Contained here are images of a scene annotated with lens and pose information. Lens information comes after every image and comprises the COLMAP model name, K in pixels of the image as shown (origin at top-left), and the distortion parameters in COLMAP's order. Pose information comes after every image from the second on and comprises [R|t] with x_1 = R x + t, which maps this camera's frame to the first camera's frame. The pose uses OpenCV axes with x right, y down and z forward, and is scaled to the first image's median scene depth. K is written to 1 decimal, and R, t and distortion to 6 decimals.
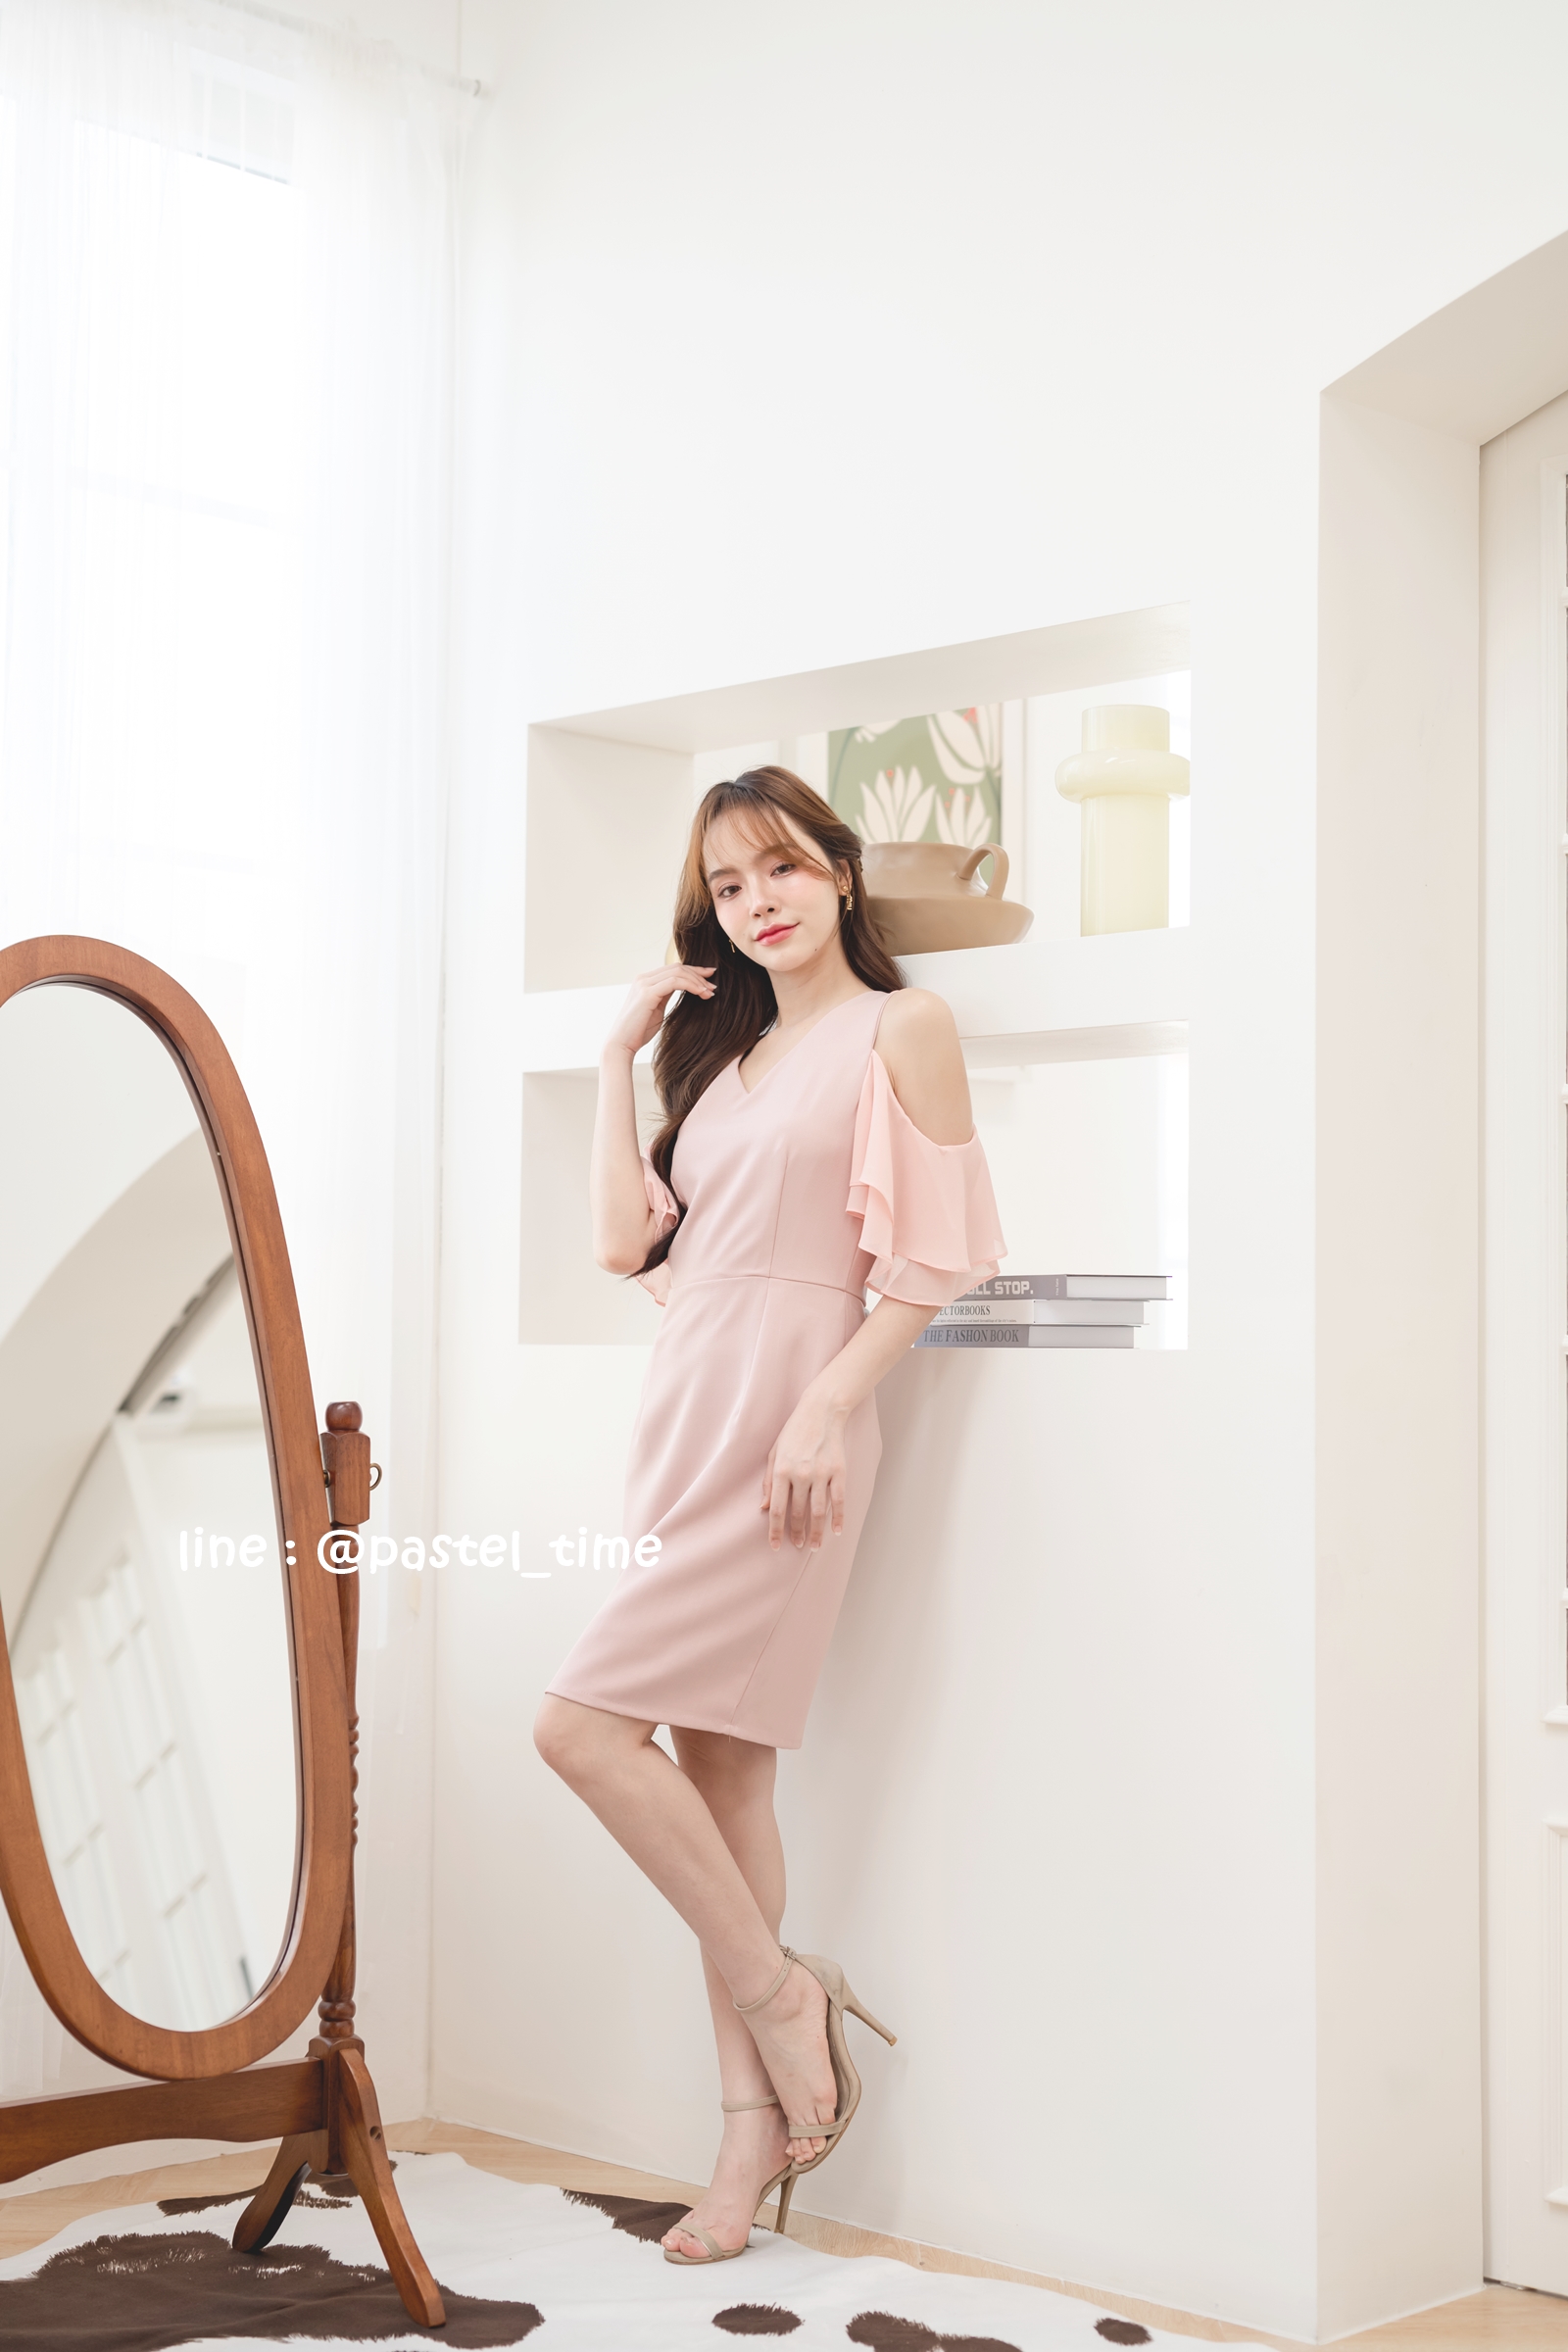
lens RADIAL K [[3421.9, 0, 788.8], [0, 3421.9, 1181.7], [0, 0, 1]] dist [-0.005816, 0.012994]
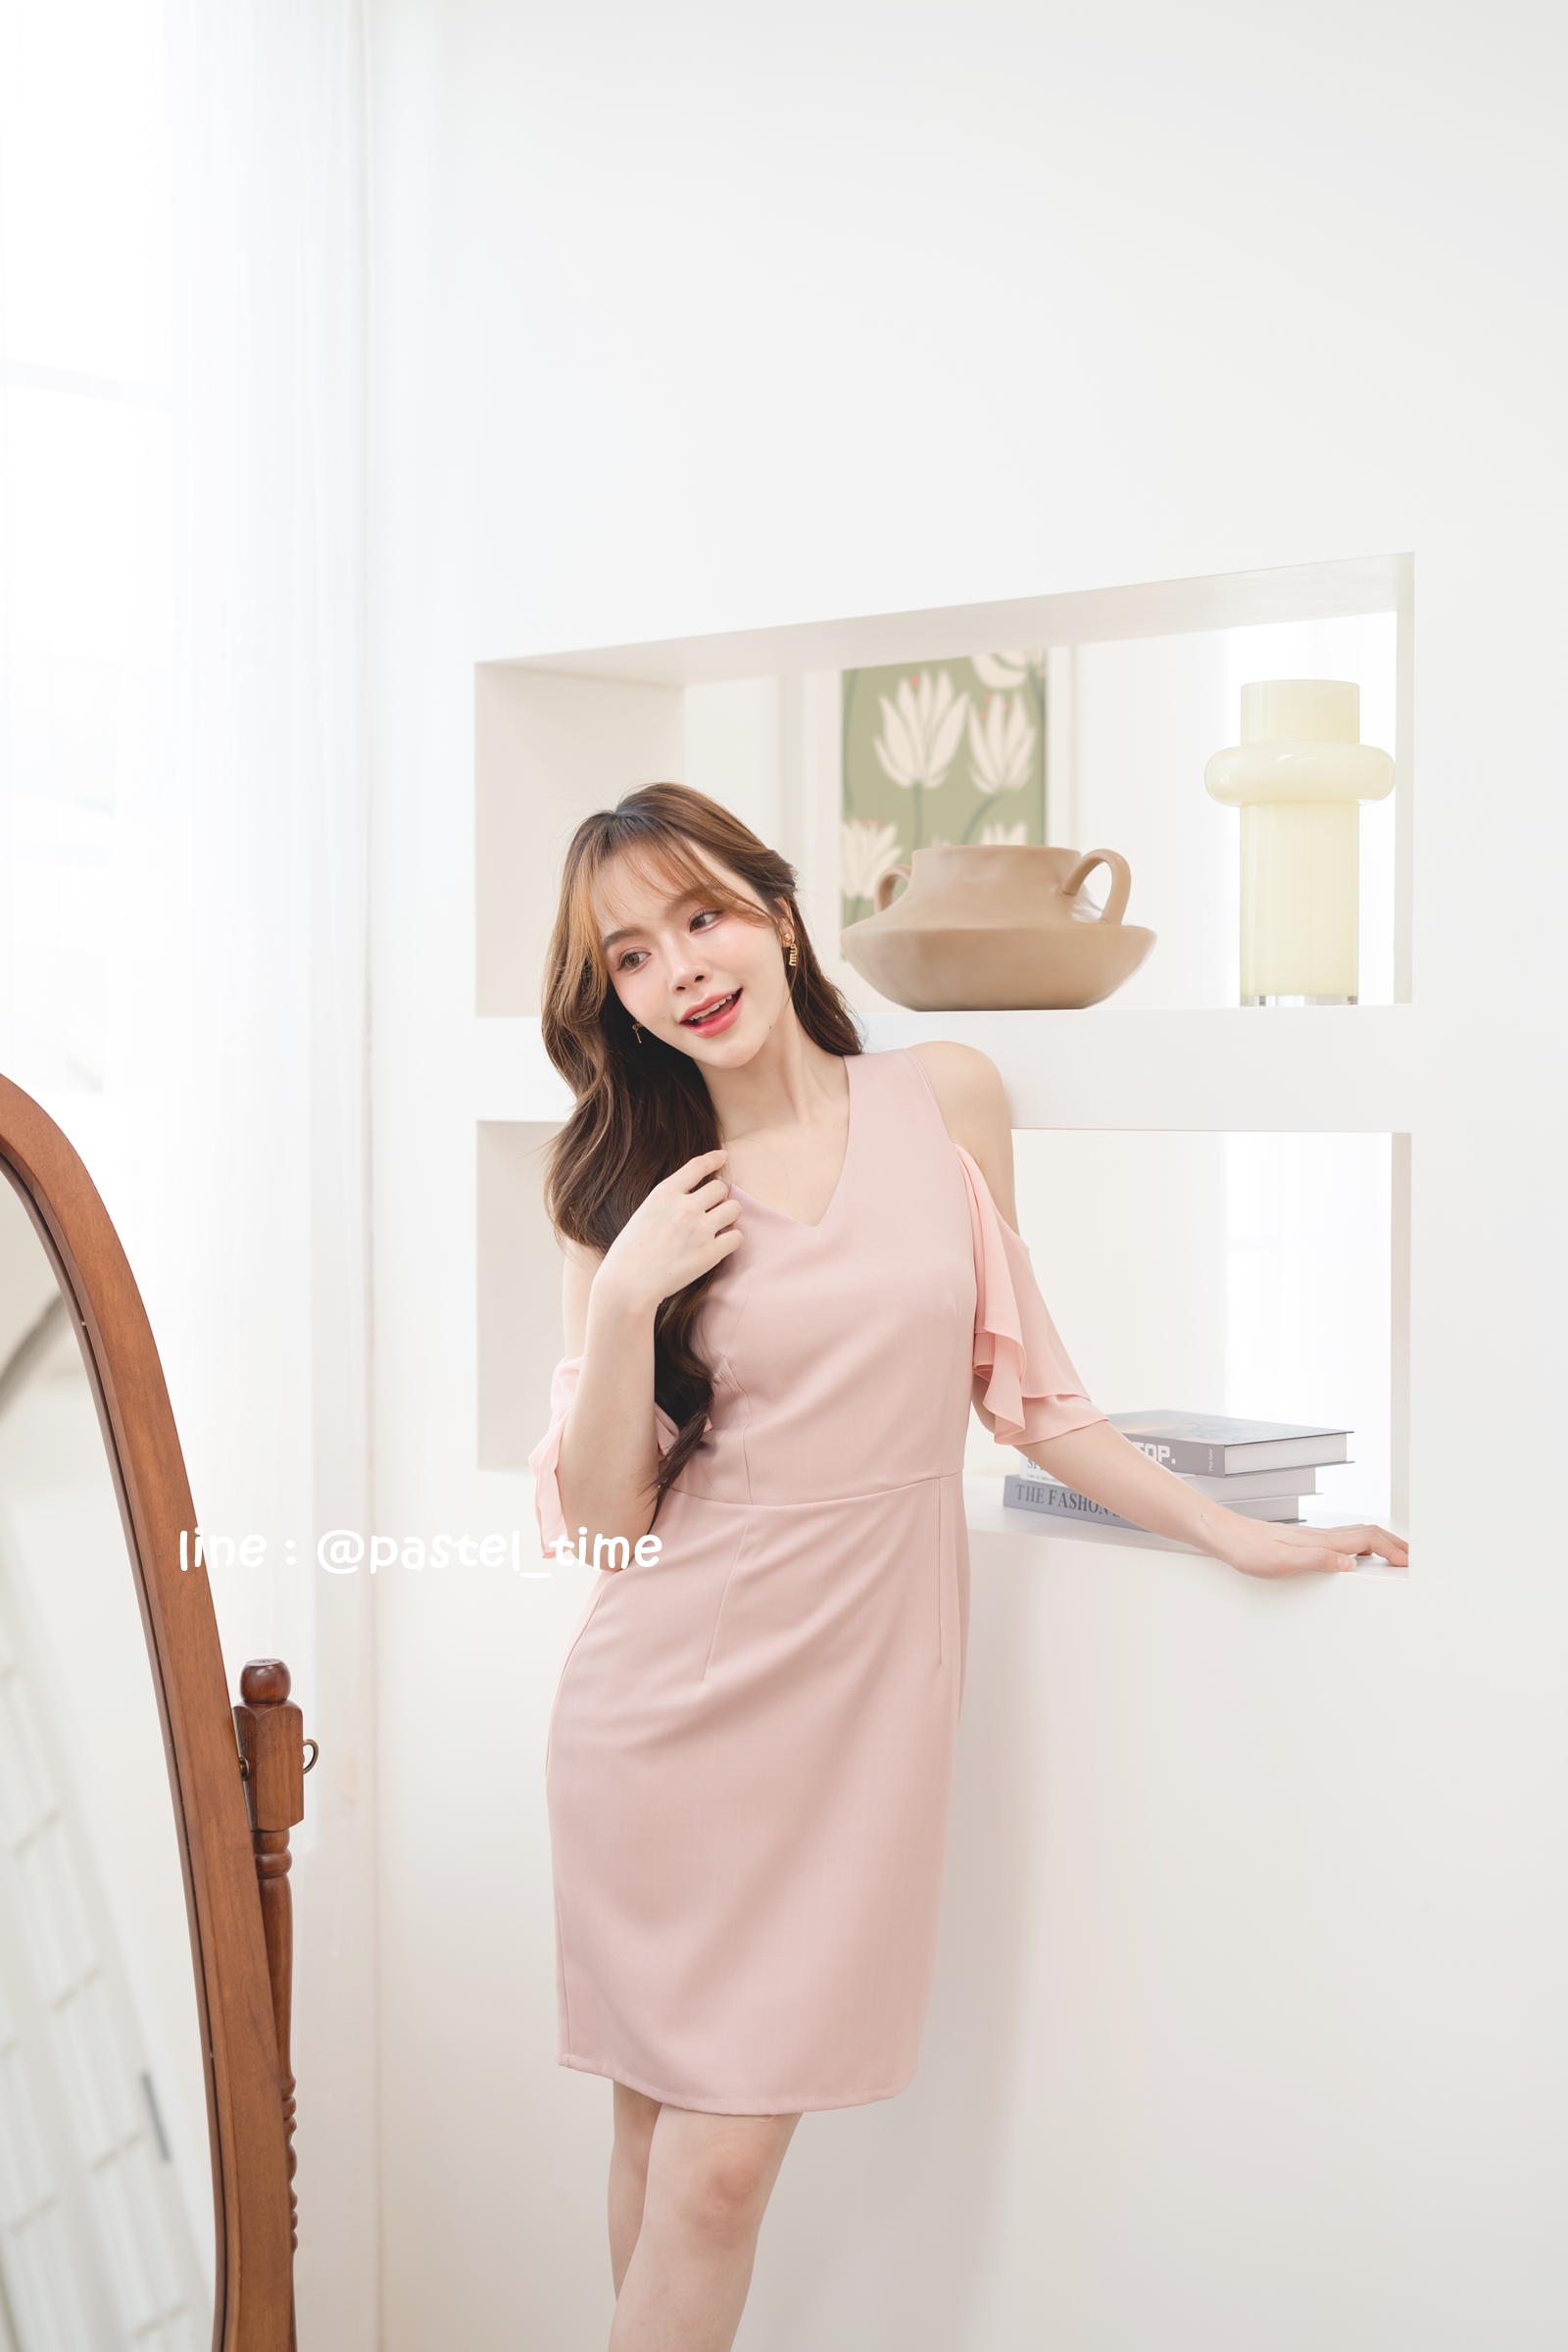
lens RADIAL K [[3452.1, 0, 742.6], [0, 3452.1, 1232.3], [0, 0, 1]] dist [-0.005688, 0.052644]
pose [[0.999729, -0.014623, 0.018088, -0.039059], [0.012906, 0.995709, 0.091633, -0.094211], [-0.019350, -0.091375, 0.995629, 0.265539]]
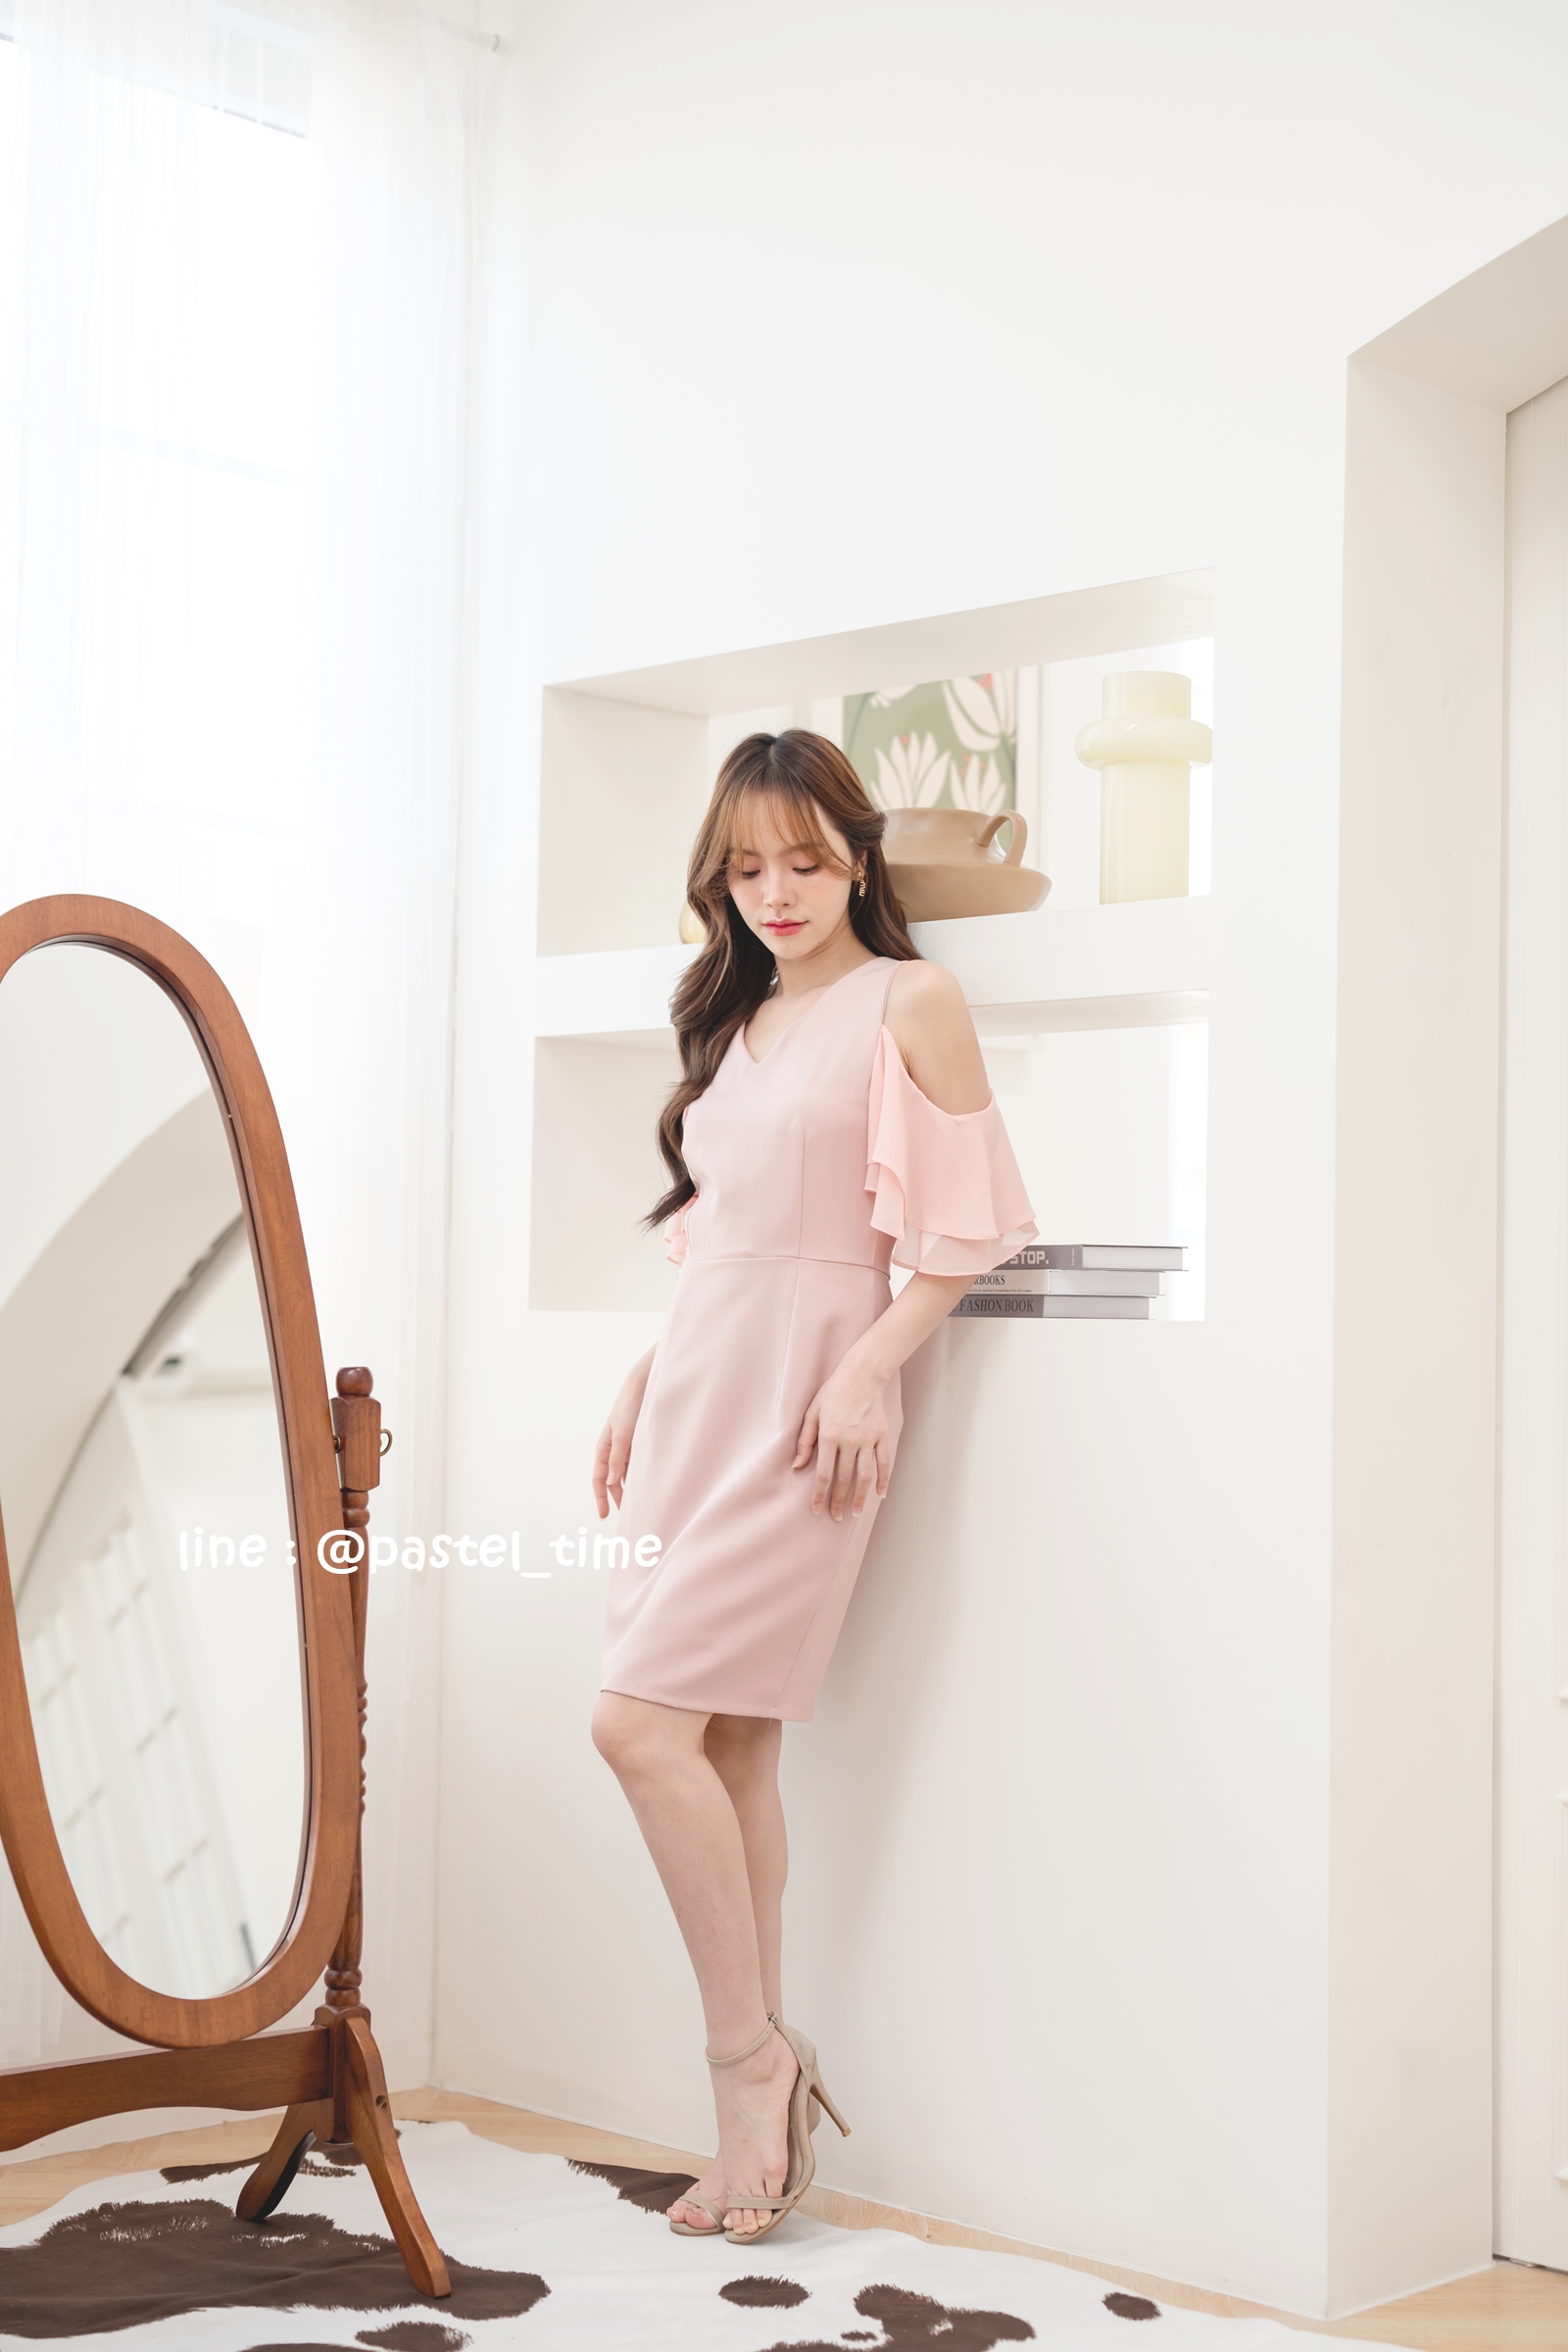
lens RADIAL K [[3424.0, 0, 807.9], [0, 3424.0, 1176.9], [0, 0, 1]] dist [-0.005520, 0.011341]
pose [[0.999950, 0.008148, 0.005723, -0.004609], [-0.008194, 0.999934, 0.008015, 0.000161], [-0.005657, -0.008062, 0.999952, 0.006414]]
